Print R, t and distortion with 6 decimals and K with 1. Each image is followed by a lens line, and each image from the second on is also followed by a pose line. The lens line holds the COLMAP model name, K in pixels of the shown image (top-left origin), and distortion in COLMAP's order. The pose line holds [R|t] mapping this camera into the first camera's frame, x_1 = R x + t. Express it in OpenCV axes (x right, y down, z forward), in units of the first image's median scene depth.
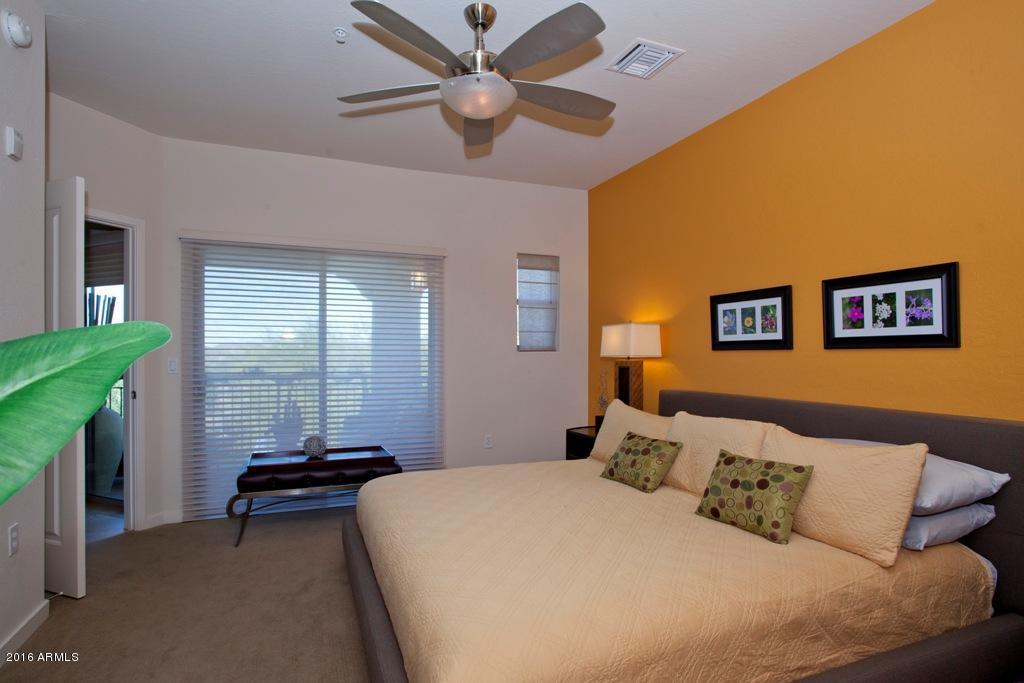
lens RADIAL K [[524.6, 0, 506.4], [0, 524.6, 359.6], [0, 0, 1]] dist [-0.023939, 0.000829]
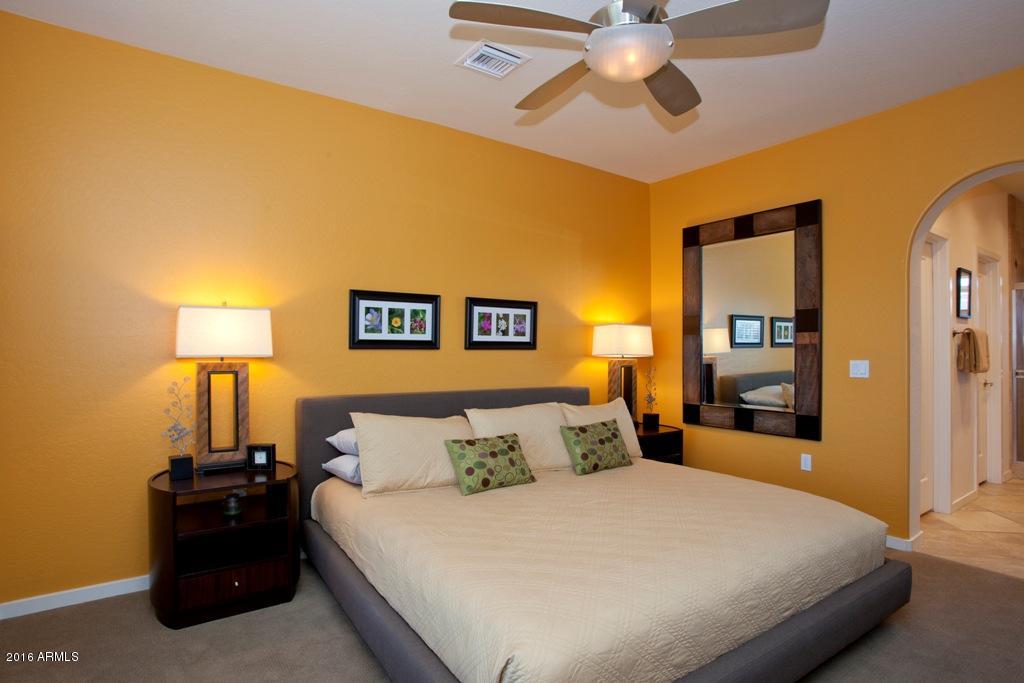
lens RADIAL K [[524.6, 0, 506.4], [0, 524.6, 359.6], [0, 0, 1]] dist [-0.023939, 0.000829]
pose [[-0.208003, -0.006180, 0.978109, -0.651363], [0.012988, 0.999874, 0.009079, -0.004837], [-0.978042, 0.014592, -0.207897, 1.087624]]
